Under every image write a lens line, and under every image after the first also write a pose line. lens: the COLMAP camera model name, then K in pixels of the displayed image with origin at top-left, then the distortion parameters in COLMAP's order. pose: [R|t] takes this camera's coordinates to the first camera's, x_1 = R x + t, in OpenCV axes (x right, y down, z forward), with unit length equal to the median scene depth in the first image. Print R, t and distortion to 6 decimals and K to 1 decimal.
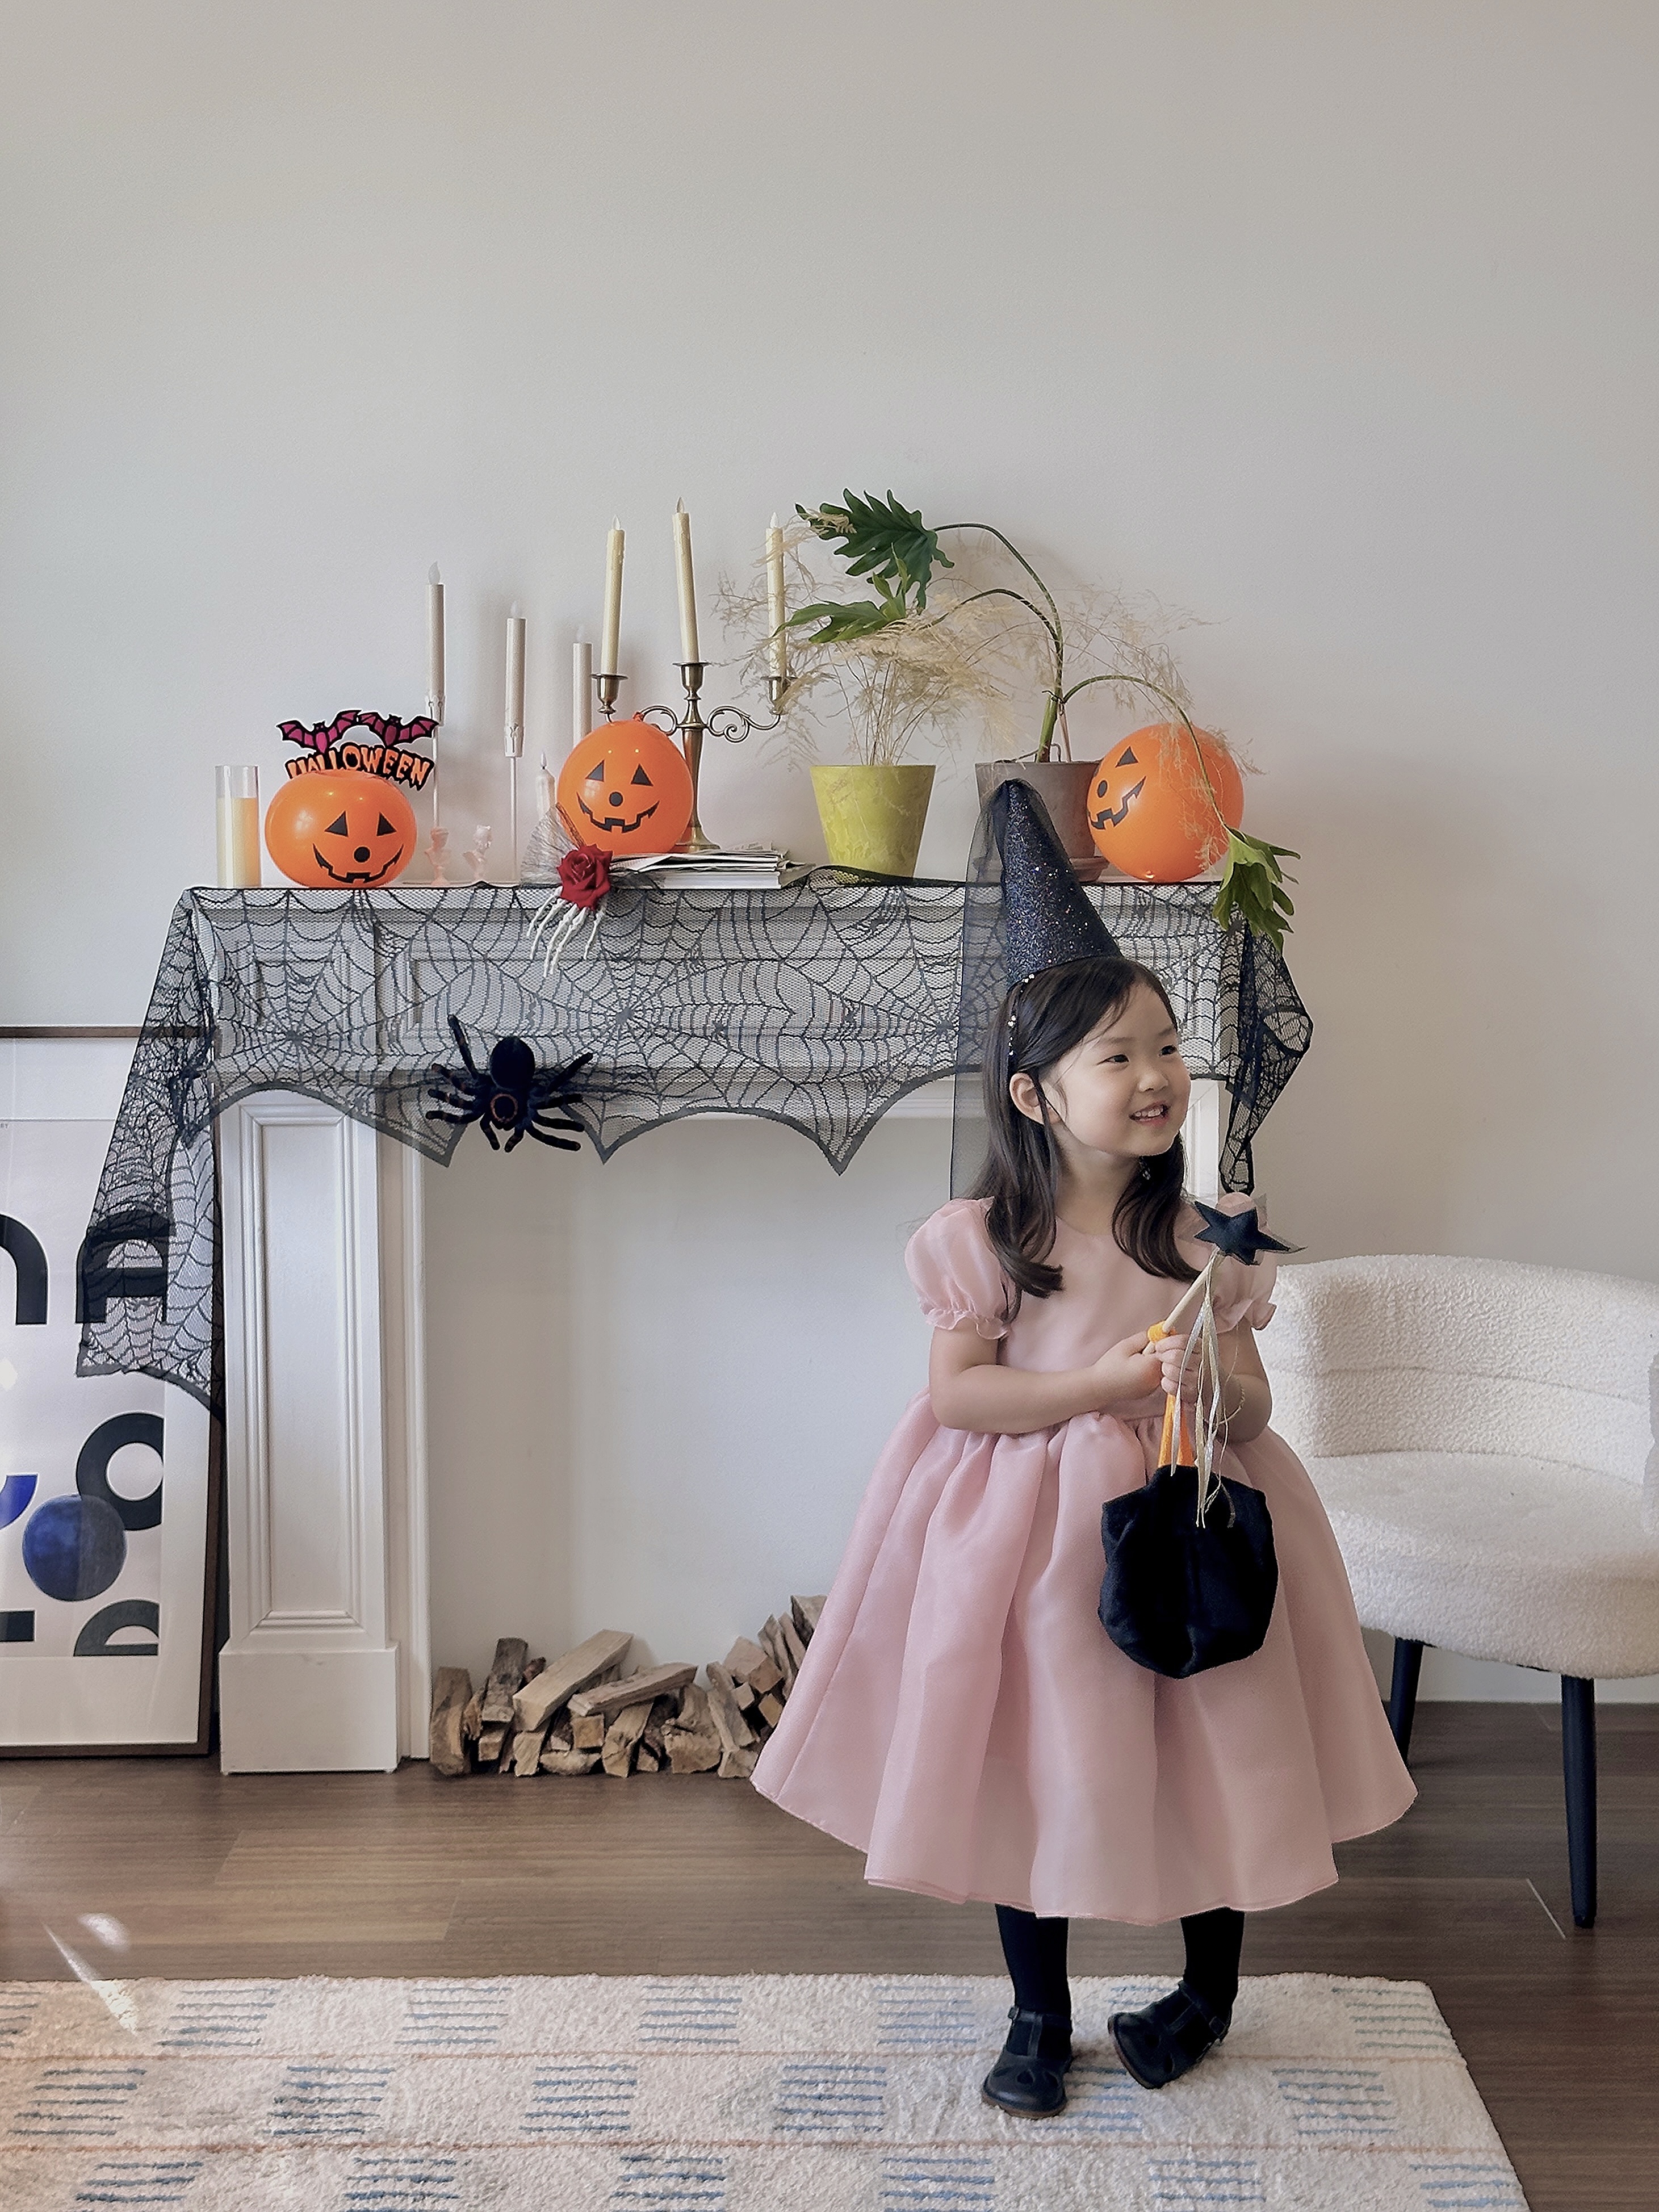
lens RADIAL K [[3251.9, 0, 891.2], [0, 3251.9, 1071.8], [0, 0, 1]] dist [0.114548, 0.000000]
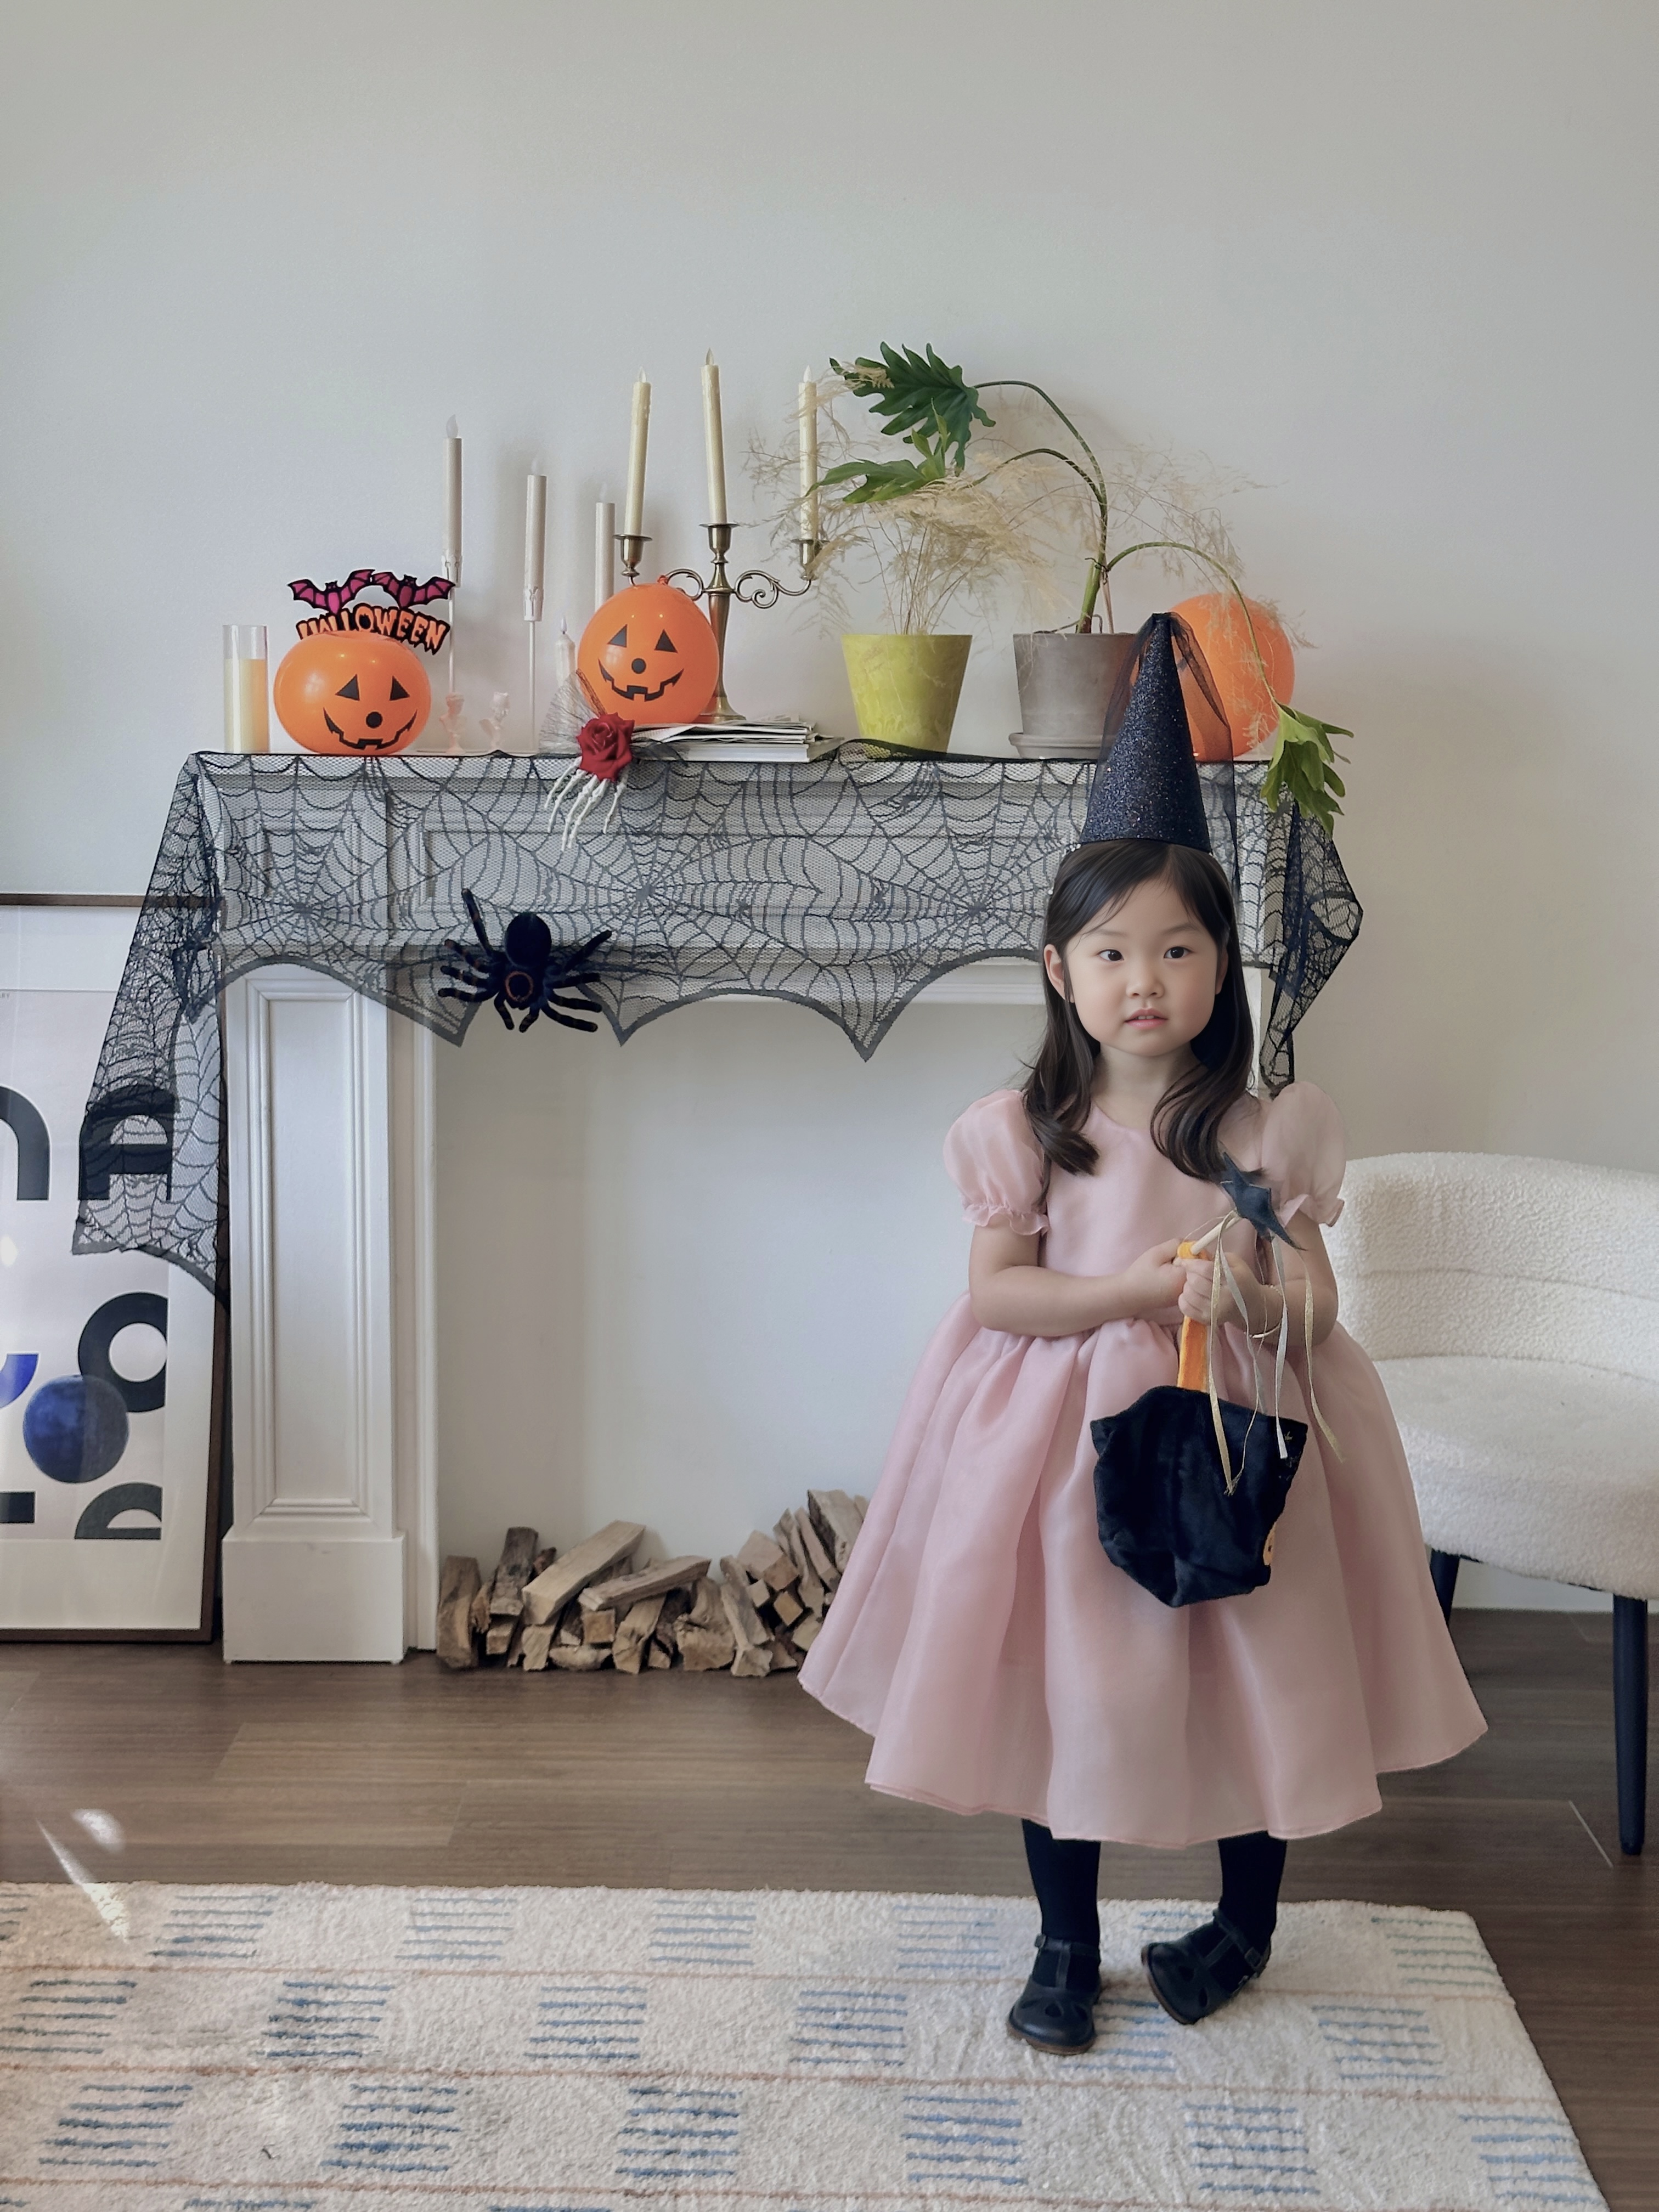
lens RADIAL K [[3251.9, 0, 857.5], [0, 3251.9, 1060.0], [0, 0, 1]] dist [0.114548, 0.000000]
pose [[0.999778, 0.015050, -0.014721, -0.004248], [-0.014549, 0.999329, 0.033608, -0.000965], [0.015217, -0.033387, 0.999327, 0.038362]]
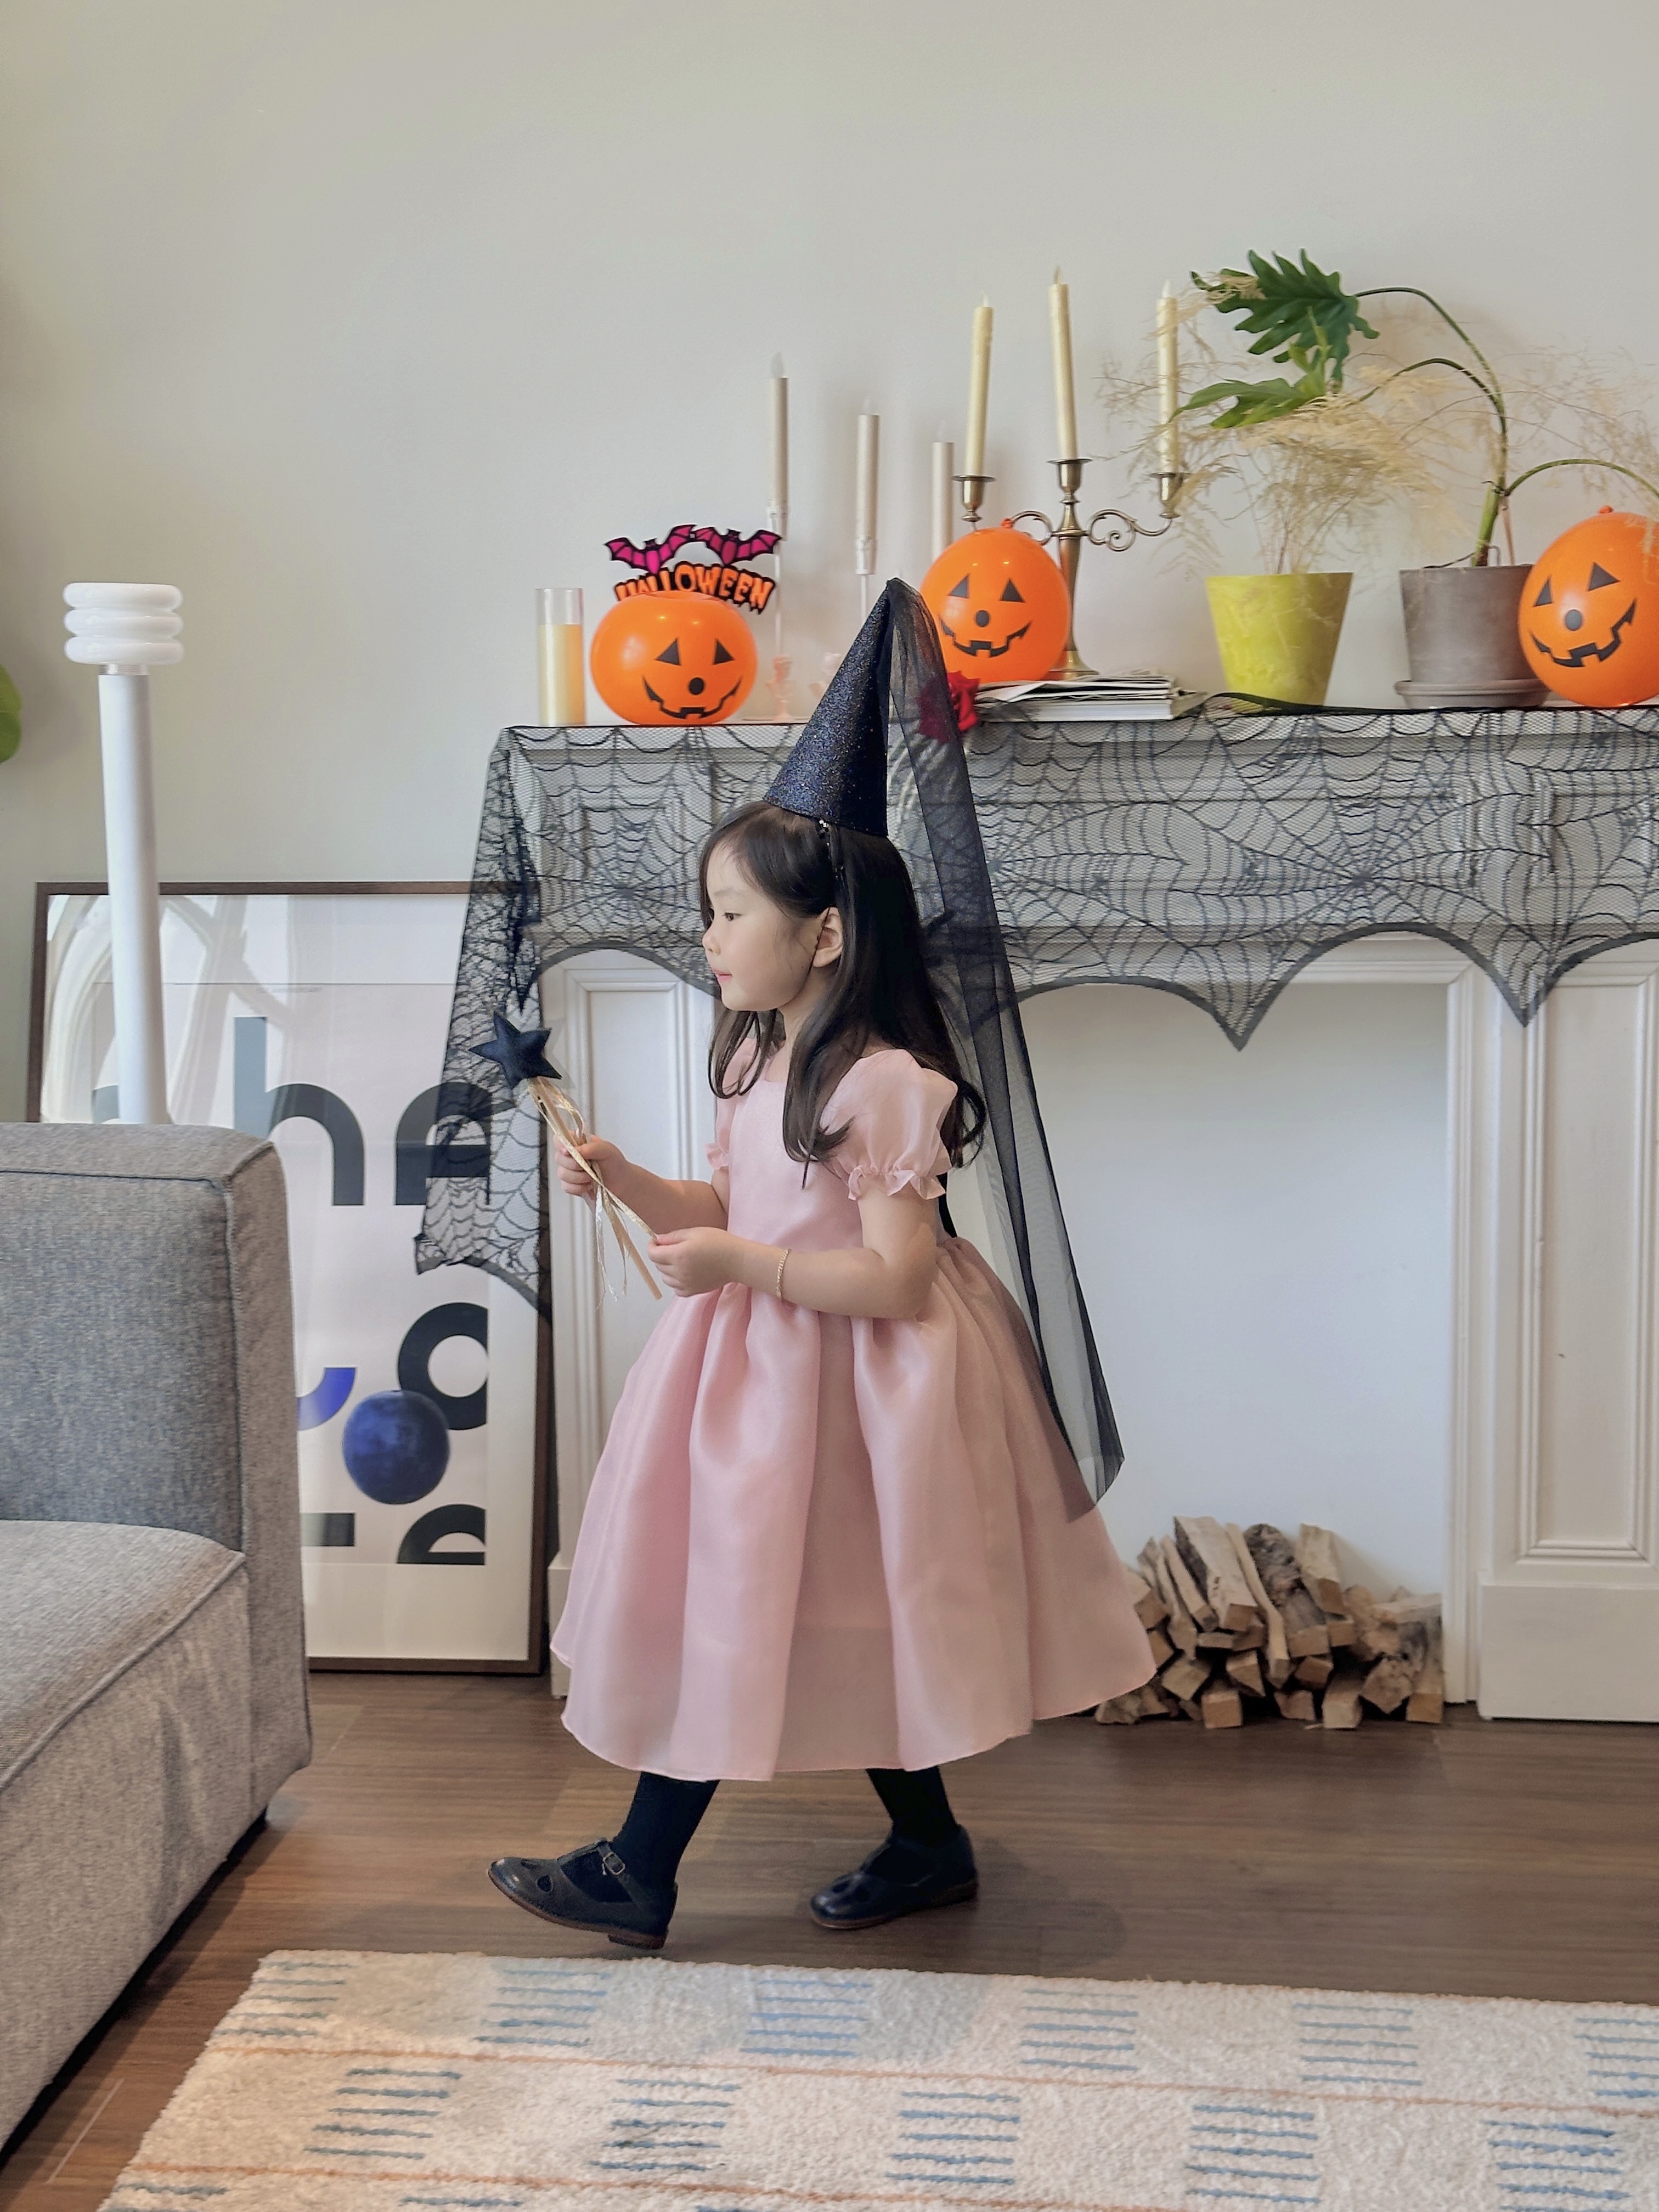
lens RADIAL K [[3251.9, 0, 805.6], [0, 3251.9, 1111.9], [0, 0, 1]] dist [0.114548, 0.000000]
pose [[0.991521, 0.005832, -0.129815, -0.017240], [0.001628, 0.998357, 0.057282, -0.001843], [0.129935, -0.057008, 0.989882, 0.120390]]
